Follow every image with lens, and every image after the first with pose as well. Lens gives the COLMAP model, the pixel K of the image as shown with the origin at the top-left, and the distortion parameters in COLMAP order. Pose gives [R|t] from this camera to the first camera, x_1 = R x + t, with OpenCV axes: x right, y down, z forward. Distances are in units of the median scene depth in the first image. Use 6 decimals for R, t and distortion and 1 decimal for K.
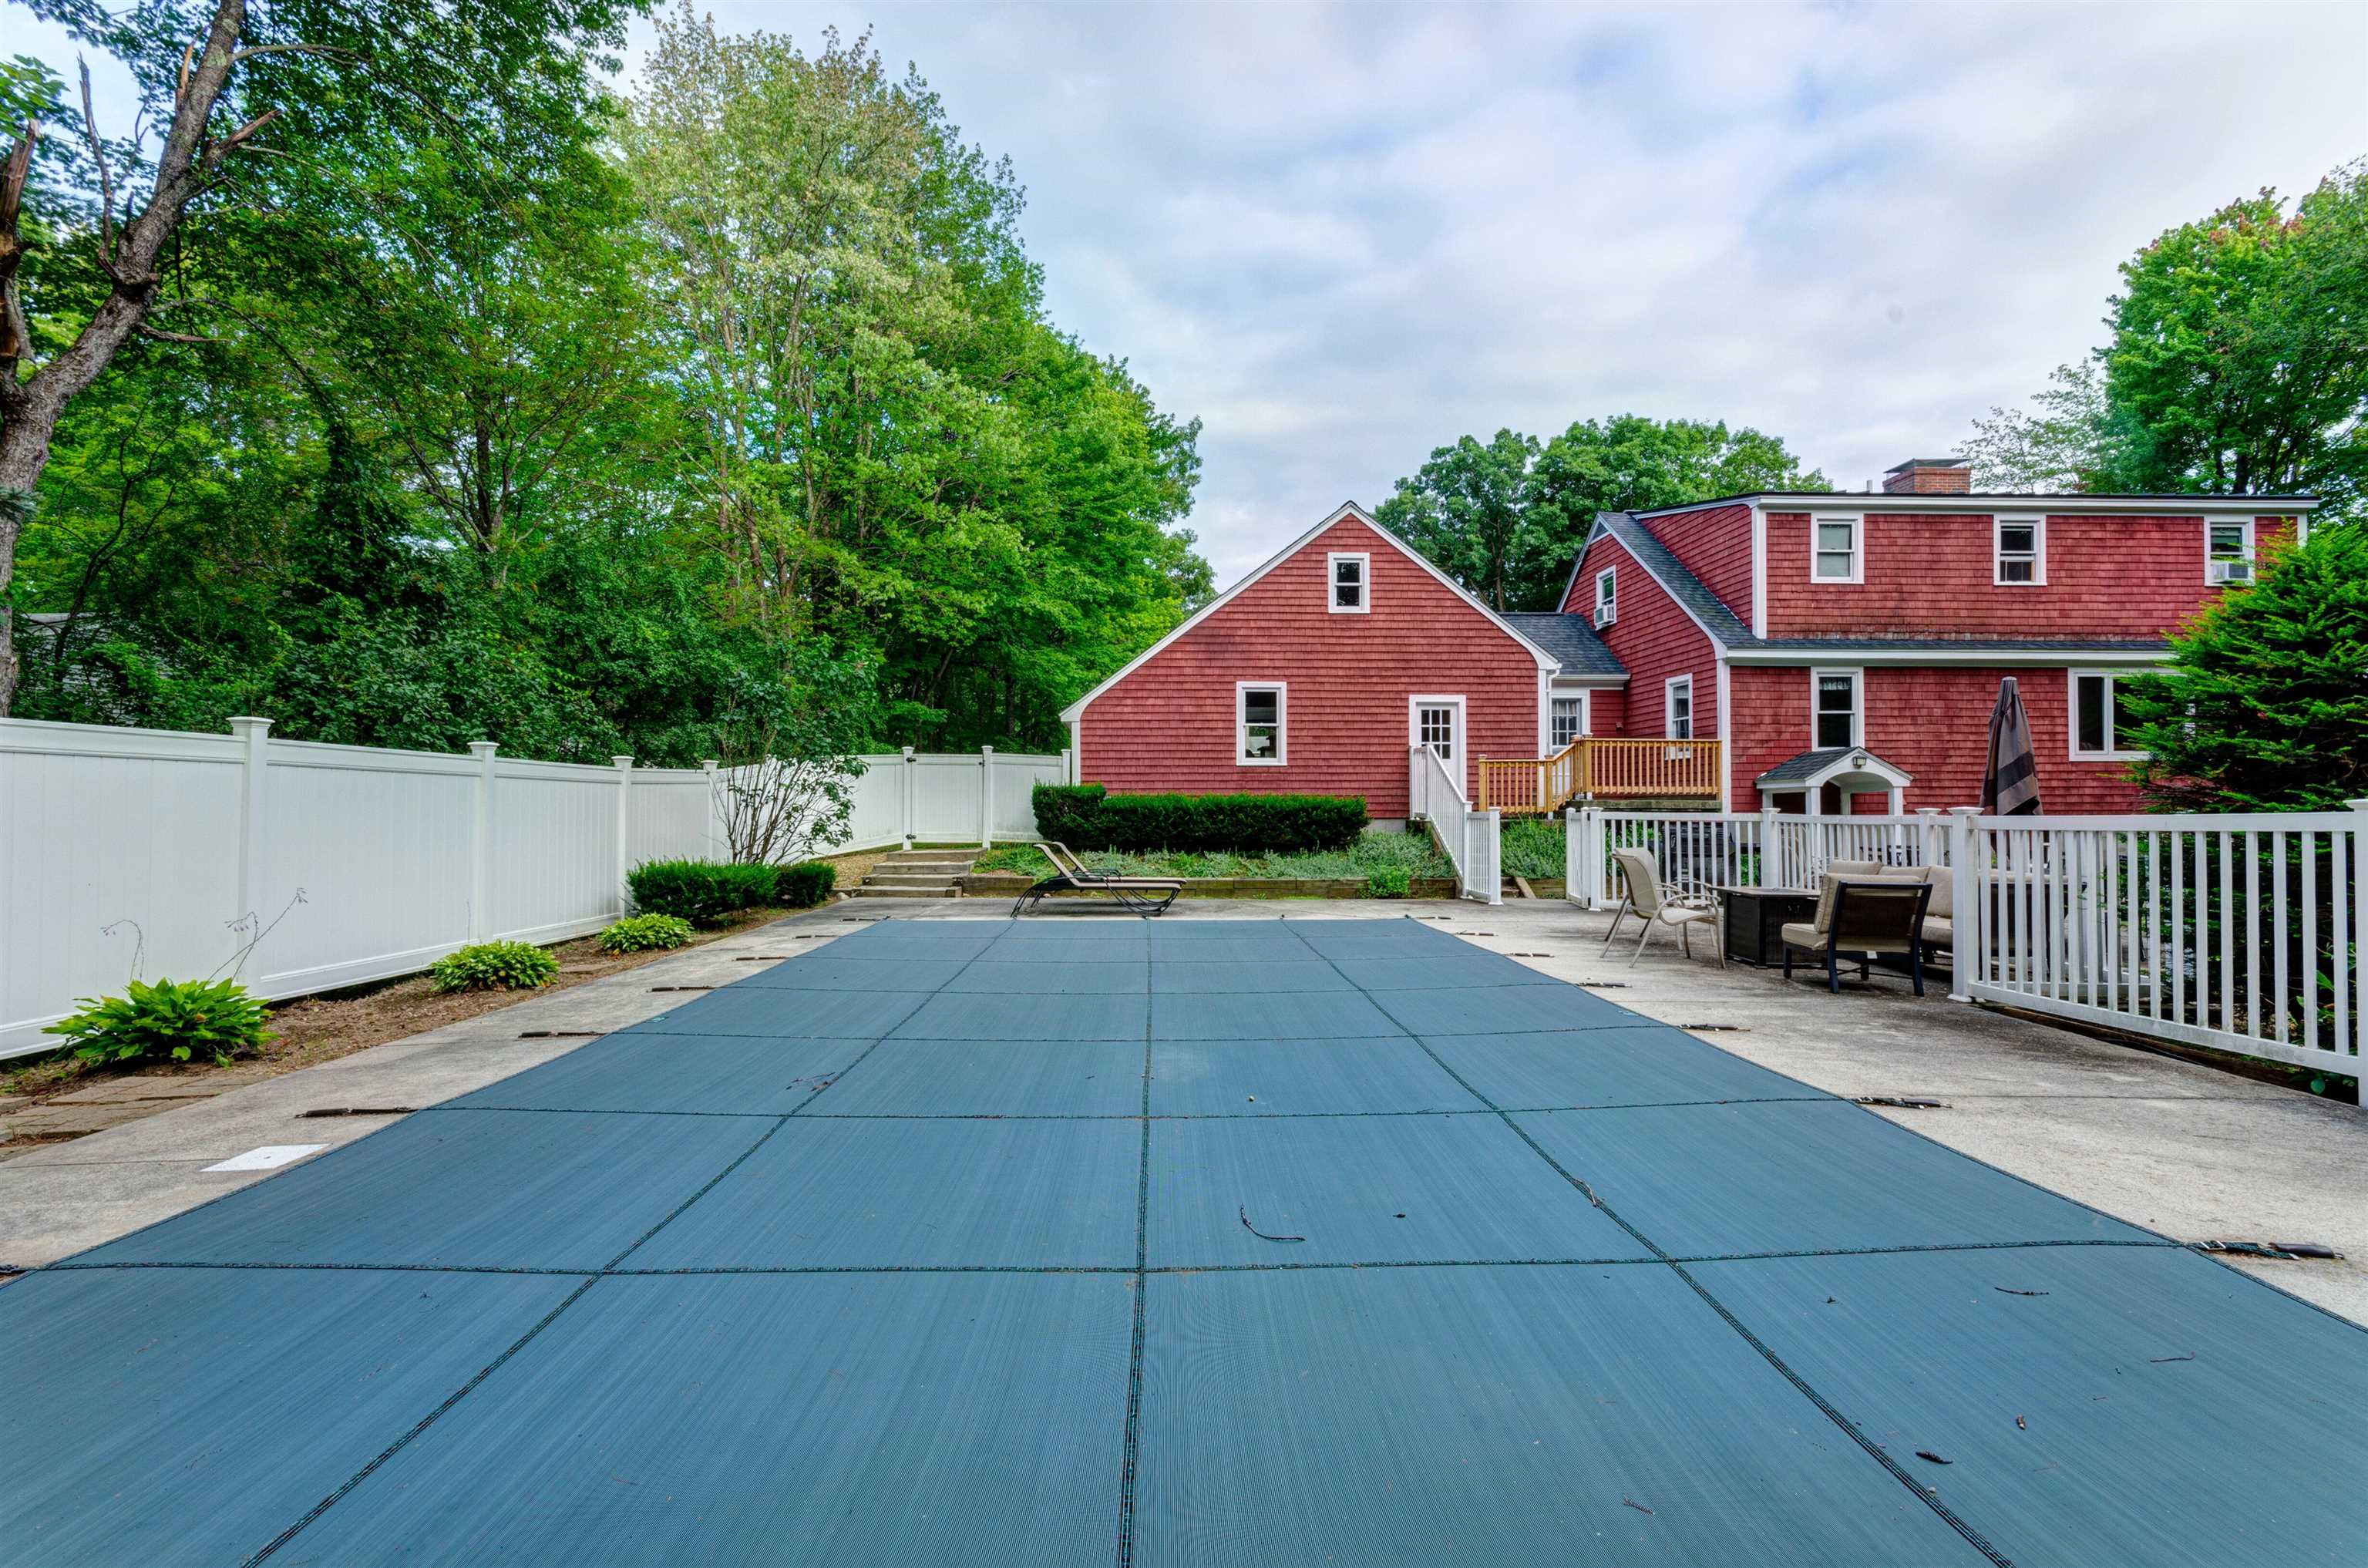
lens RADIAL K [[1047.5, 0, 1177.9], [0, 1047.5, 792.8], [0, 0, 1]] dist [0.007649, -0.000983]
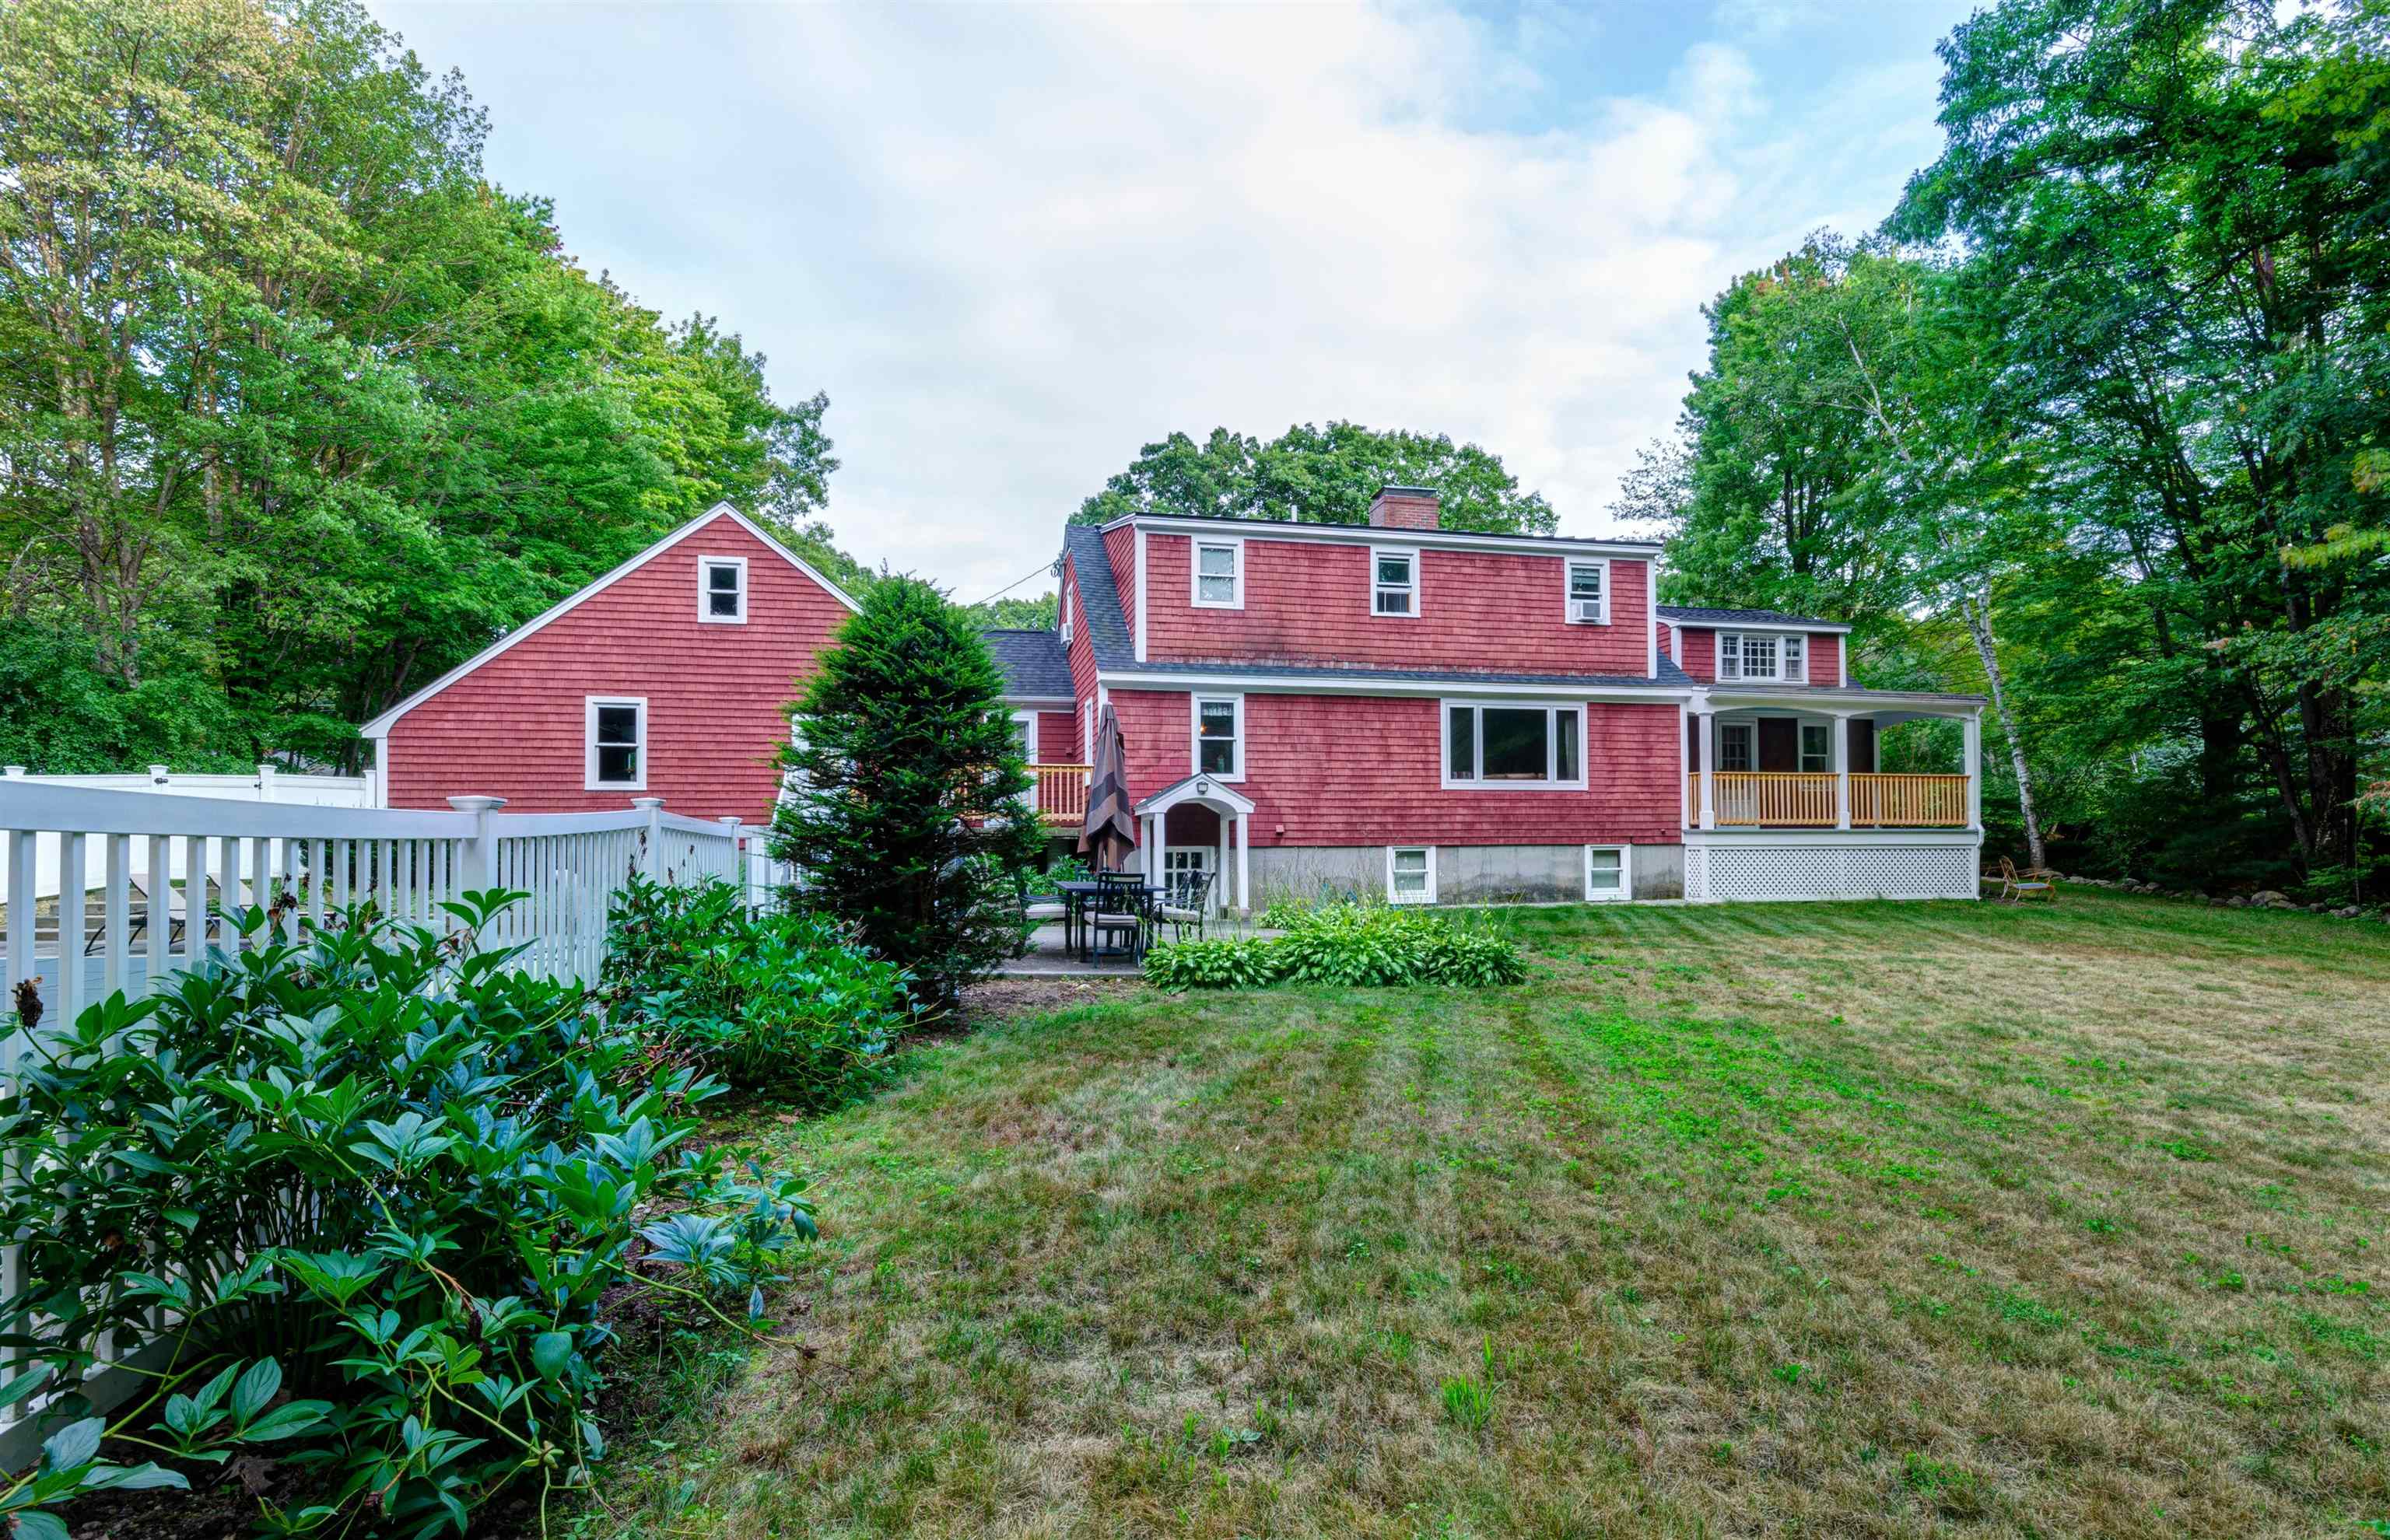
lens RADIAL K [[1216.9, 0, 1222.1], [0, 1216.9, 828.9], [0, 0, 1]] dist [0.003947, 0.000925]
pose [[0.981581, -0.001832, 0.191039, 0.390042], [0.002315, 0.999995, -0.002307, 0.010721], [-0.191033, 0.002706, 0.981580, -0.118716]]
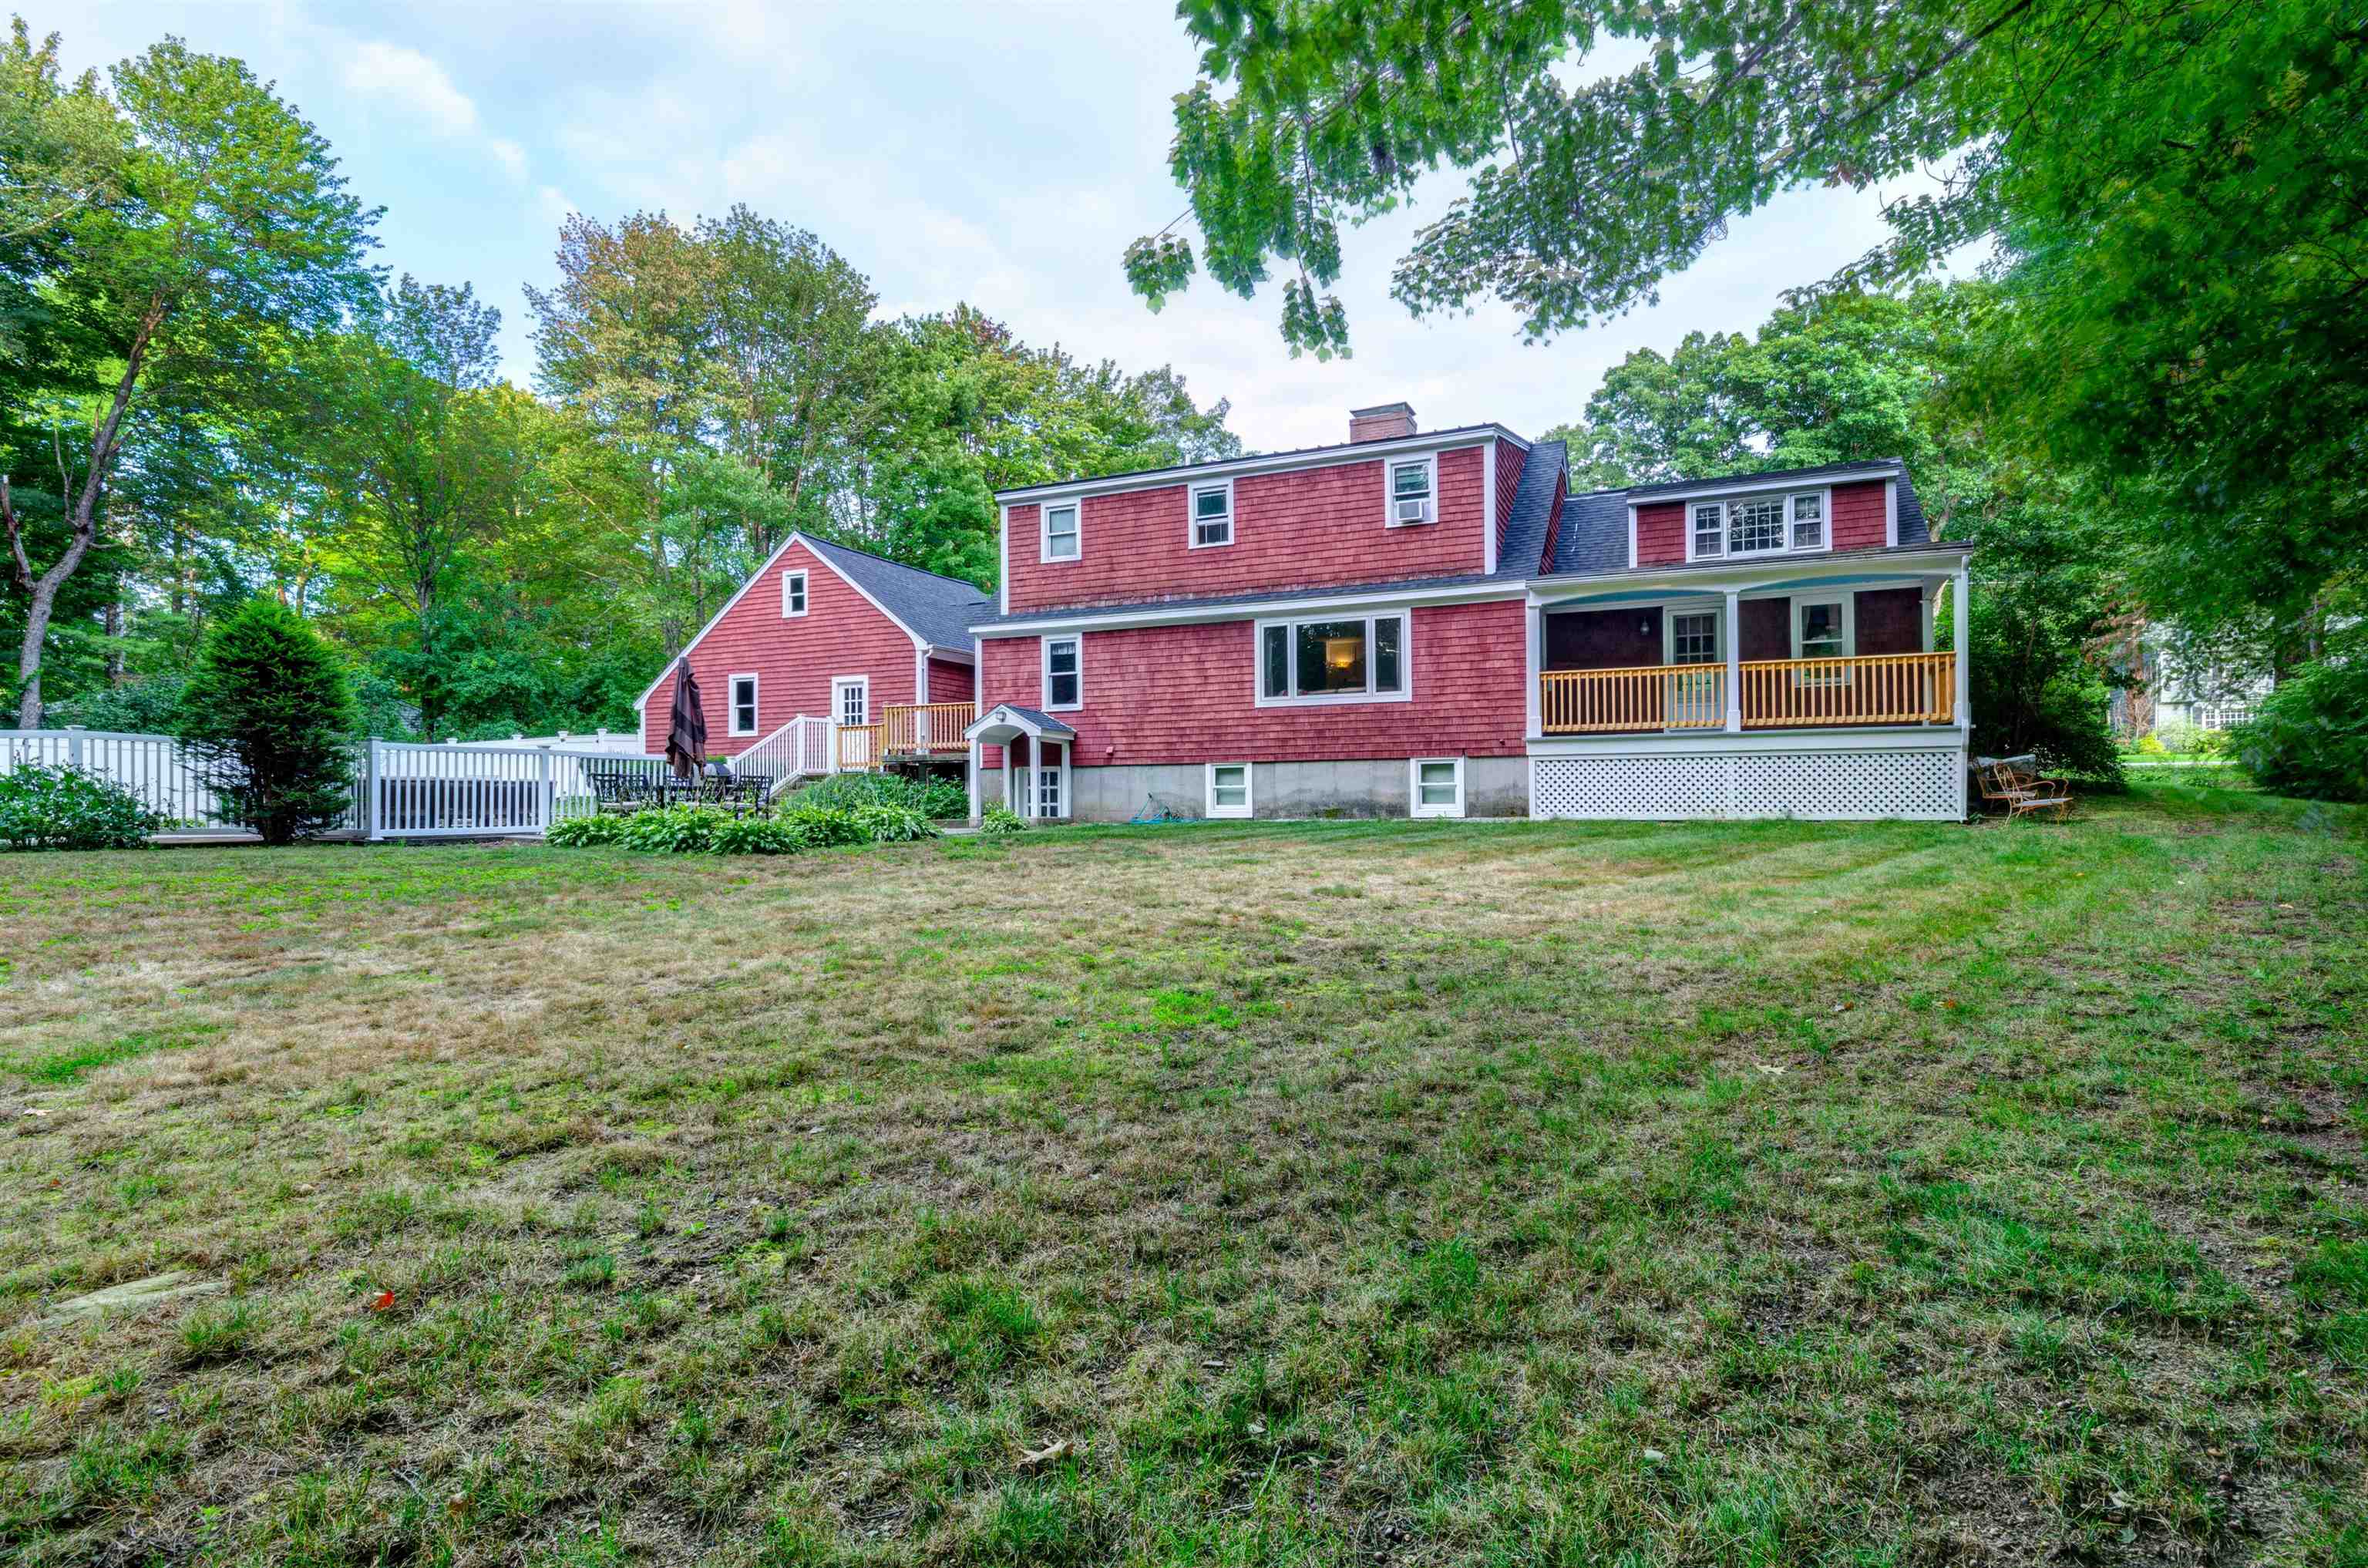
lens RADIAL K [[1171.0, 0, 1175.9], [0, 1171.0, 789.3], [0, 0, 1]] dist [-0.001854, 0.000176]
pose [[0.896256, -0.012998, -0.443347, 1.234809], [0.014156, 0.999900, -0.000698, 0.049651], [0.443312, -0.005650, 0.896350, -0.088595]]
